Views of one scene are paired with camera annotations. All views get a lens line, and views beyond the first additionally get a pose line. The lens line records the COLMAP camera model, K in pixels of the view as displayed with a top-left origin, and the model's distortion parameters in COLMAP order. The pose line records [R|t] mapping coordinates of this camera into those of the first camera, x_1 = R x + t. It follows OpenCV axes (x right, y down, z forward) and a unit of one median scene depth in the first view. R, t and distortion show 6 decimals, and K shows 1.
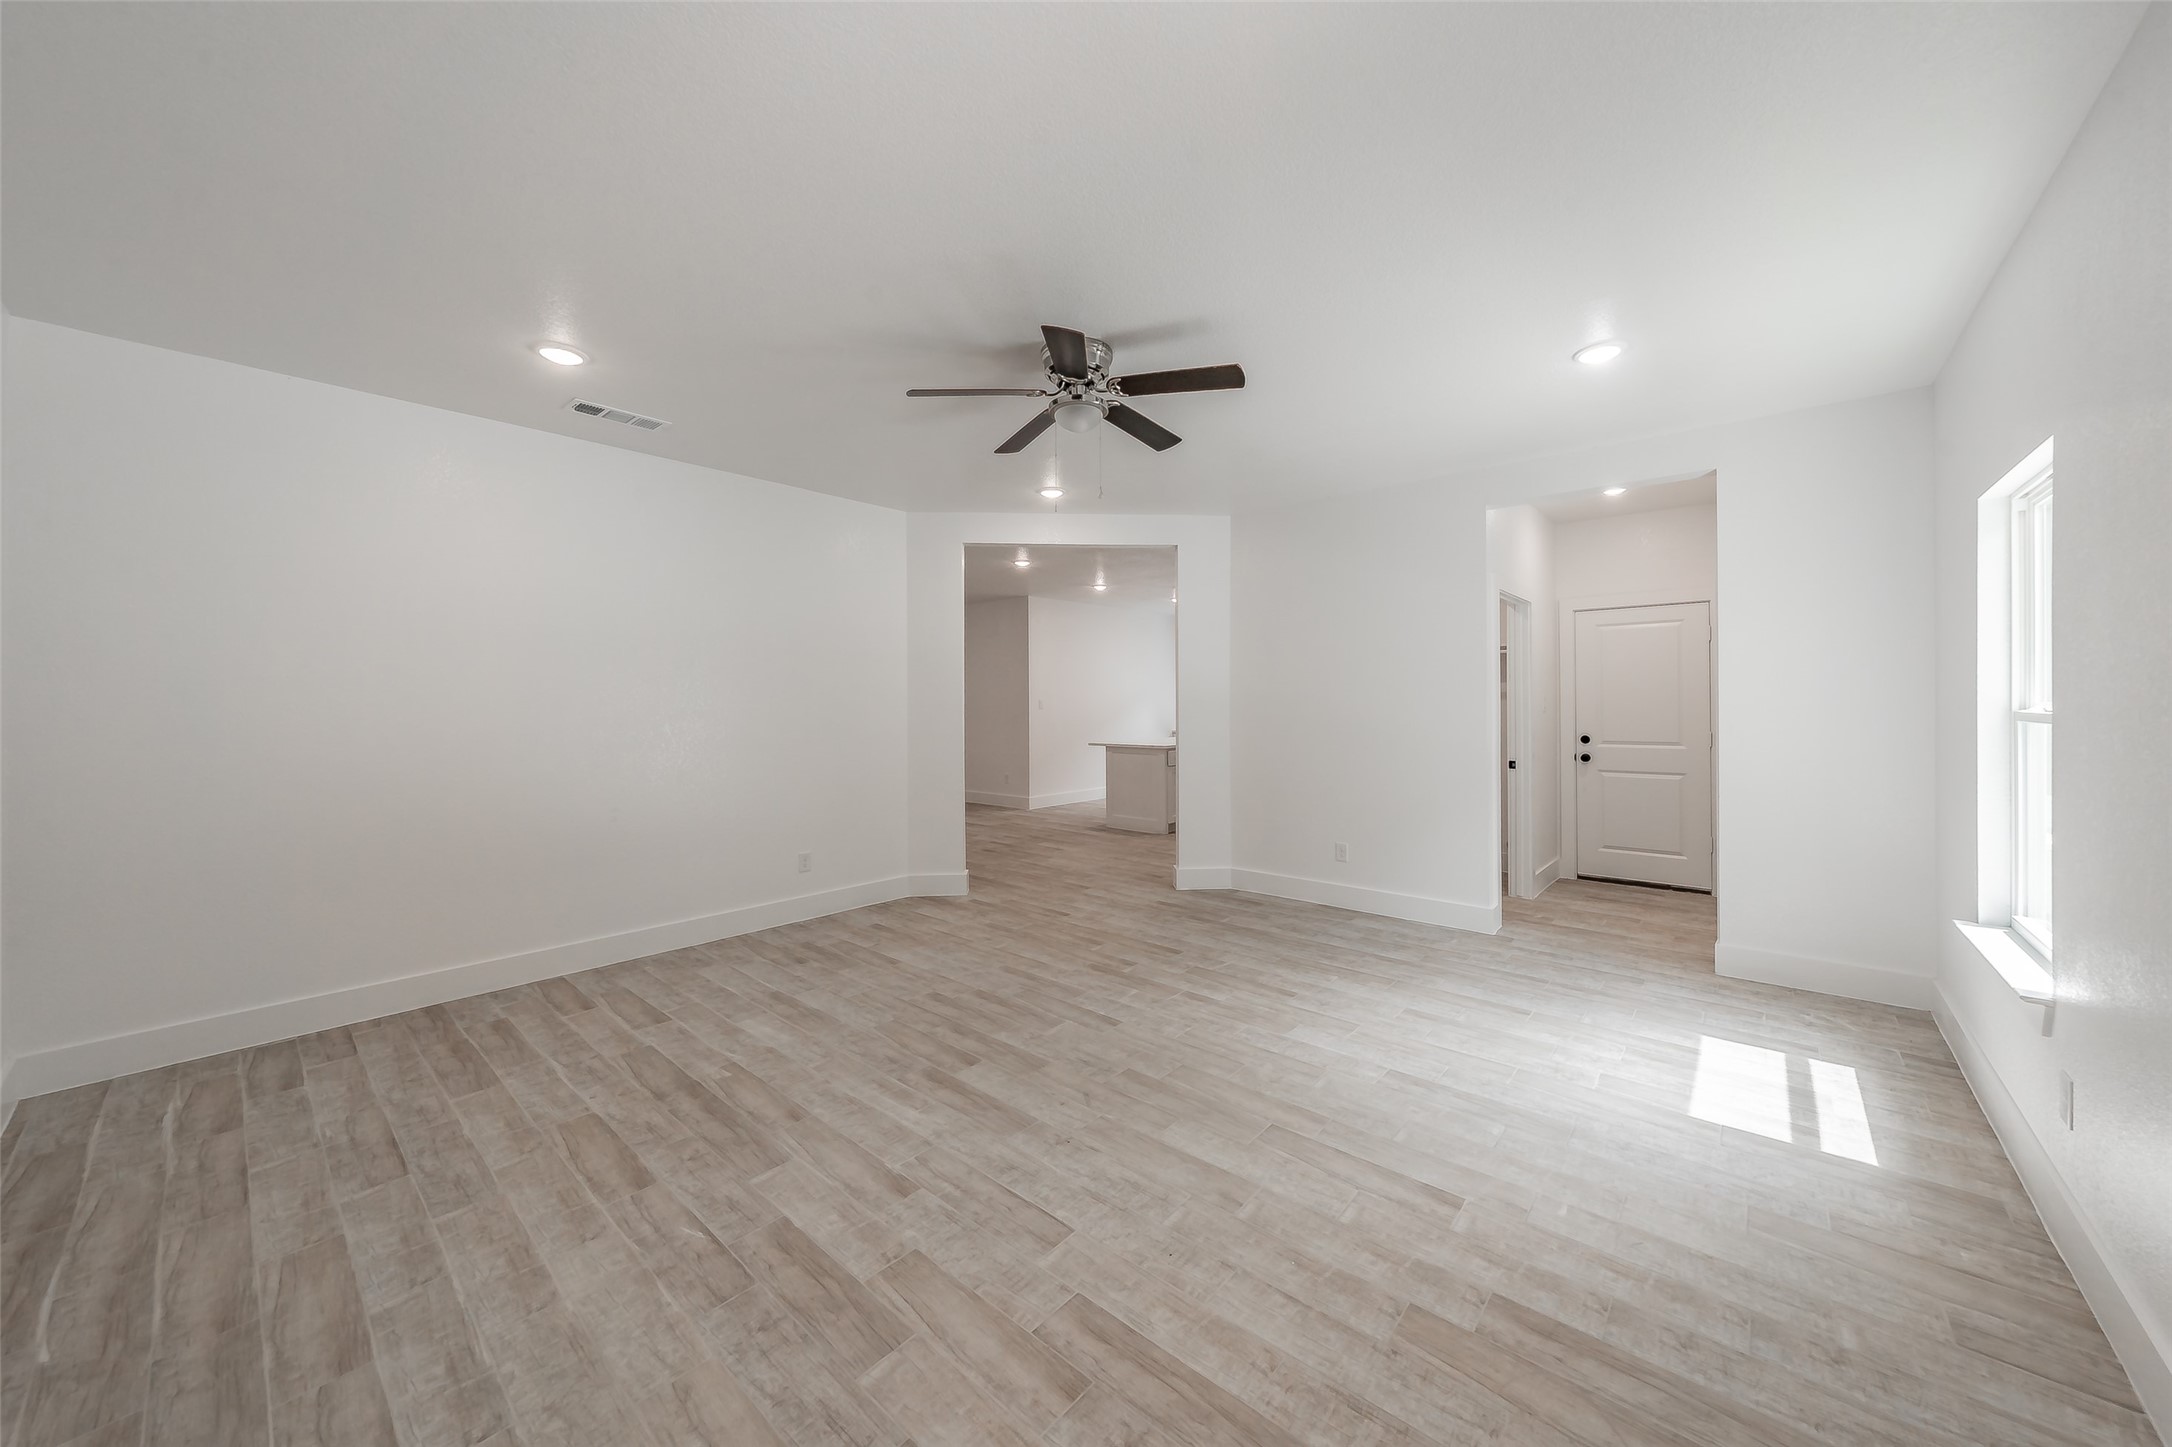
lens RADIAL K [[782.6, 0, 1102.3], [0, 782.6, 705.6], [0, 0, 1]] dist [-0.003103, 0.000100]
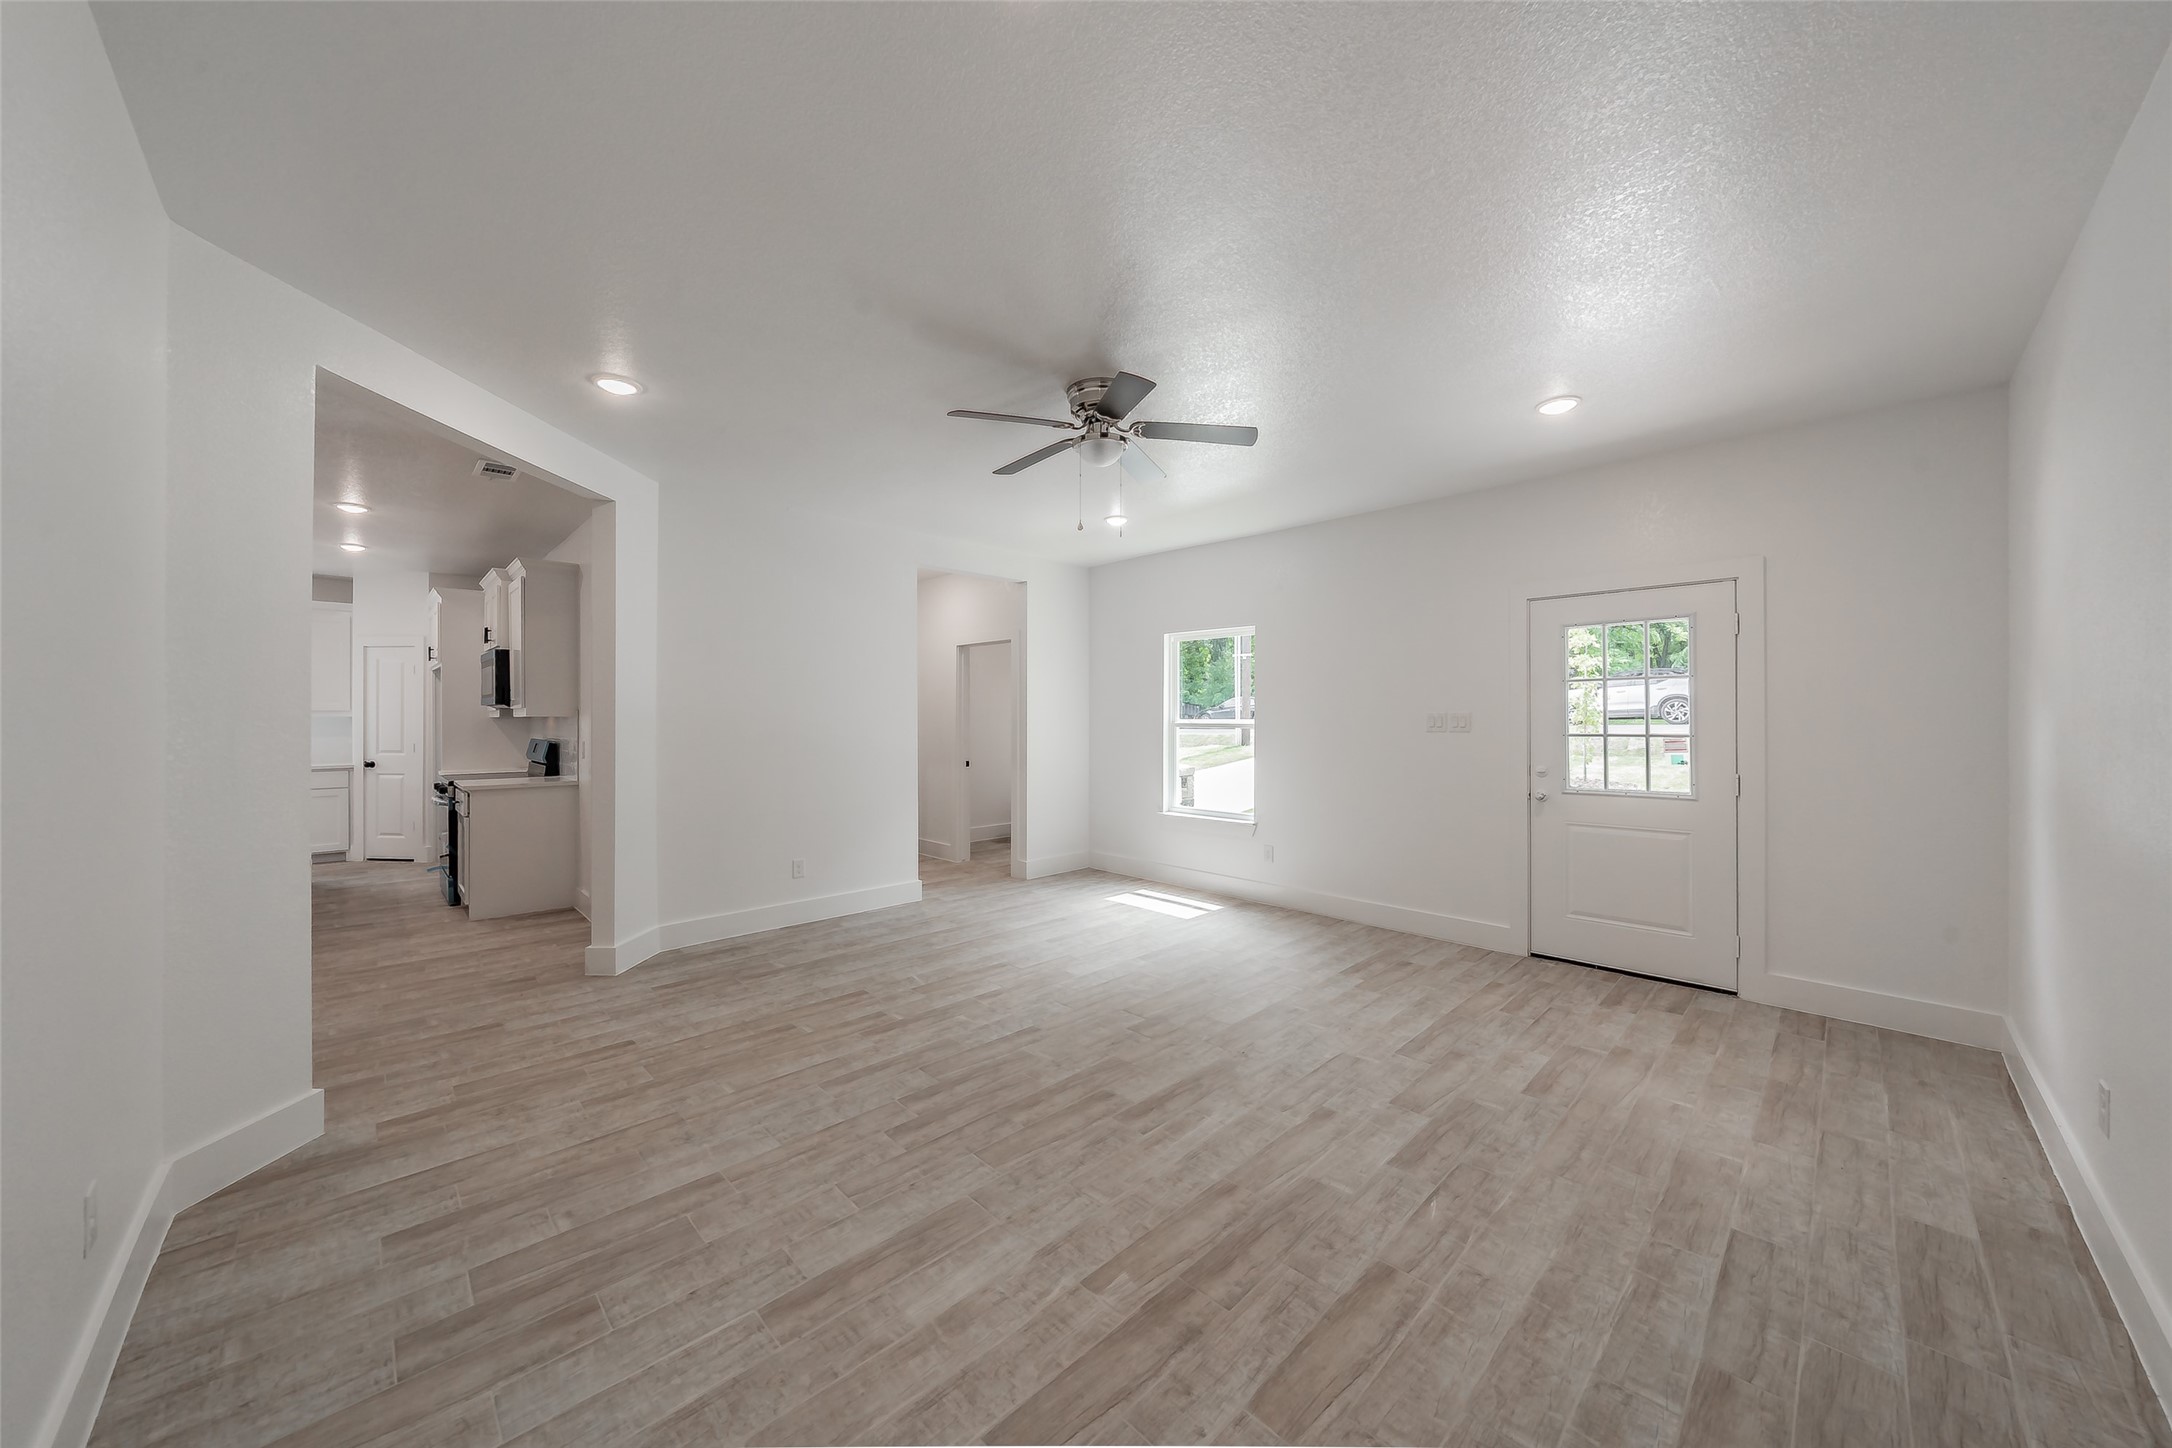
lens RADIAL K [[782.6, 0, 1084.9], [0, 782.6, 730.3], [0, 0, 1]] dist [-0.003103, 0.000100]
pose [[0.058675, -0.012067, 0.998204, -1.145936], [0.003893, 0.999922, 0.011858, 0.003745], [-0.998270, 0.003190, 0.058718, 1.003472]]
